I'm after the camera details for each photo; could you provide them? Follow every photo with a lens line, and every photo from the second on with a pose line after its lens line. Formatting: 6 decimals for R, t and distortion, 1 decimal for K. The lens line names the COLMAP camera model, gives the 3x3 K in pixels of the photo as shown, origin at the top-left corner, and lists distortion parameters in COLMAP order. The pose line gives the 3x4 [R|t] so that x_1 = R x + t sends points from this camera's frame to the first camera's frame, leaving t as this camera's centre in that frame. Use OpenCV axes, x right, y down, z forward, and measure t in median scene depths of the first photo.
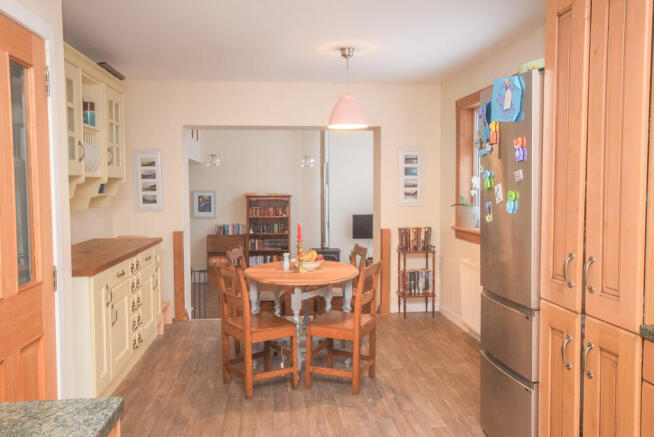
lens RADIAL K [[539.2, 0, 327.0], [0, 539.2, 218.5], [0, 0, 1]] dist [0.040413, 0.000093]
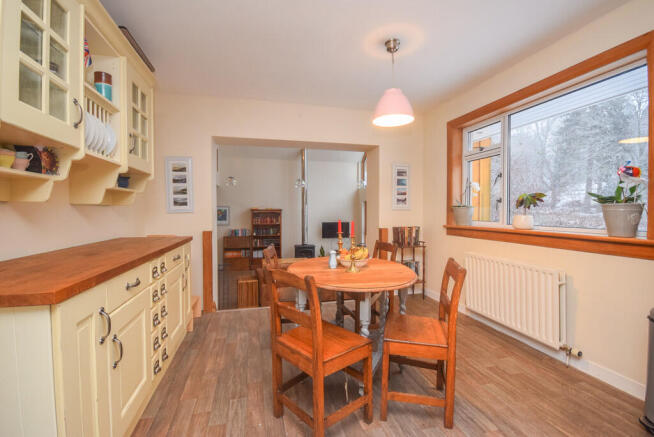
lens RADIAL K [[289.6, 0, 327.0], [0, 289.6, 218.5], [0, 0, 1]] dist [0.002087, 0.000097]
pose [[0.989531, -0.000261, 0.144318, -0.124860], [0.005095, 0.999438, -0.033127, 0.020046], [-0.144229, 0.033516, 0.988977, 0.398220]]
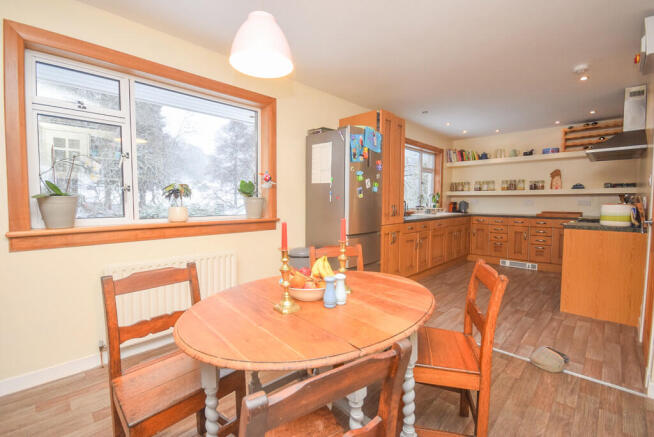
lens RADIAL K [[290.9, 0, 319.9], [0, 290.9, 218.0], [0, 0, 1]] dist [-0.002390, -0.000533]
pose [[-0.627787, -0.043550, 0.777166, -0.224655], [0.048490, 0.994306, 0.094888, -0.014889], [-0.776873, 0.097254, -0.622101, 0.941891]]
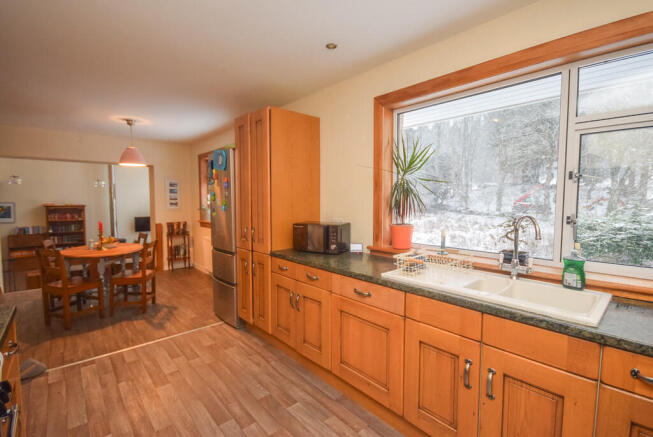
lens RADIAL K [[298.3, 0, 326.5], [0, 298.3, 218.5], [0, 0, 1]] dist [-0.002131, -0.006297]
pose [[0.810164, -0.030547, 0.585407, -0.017590], [0.029679, 0.999498, 0.011081, 0.009033], [-0.585451, 0.008397, 0.810664, -0.116997]]
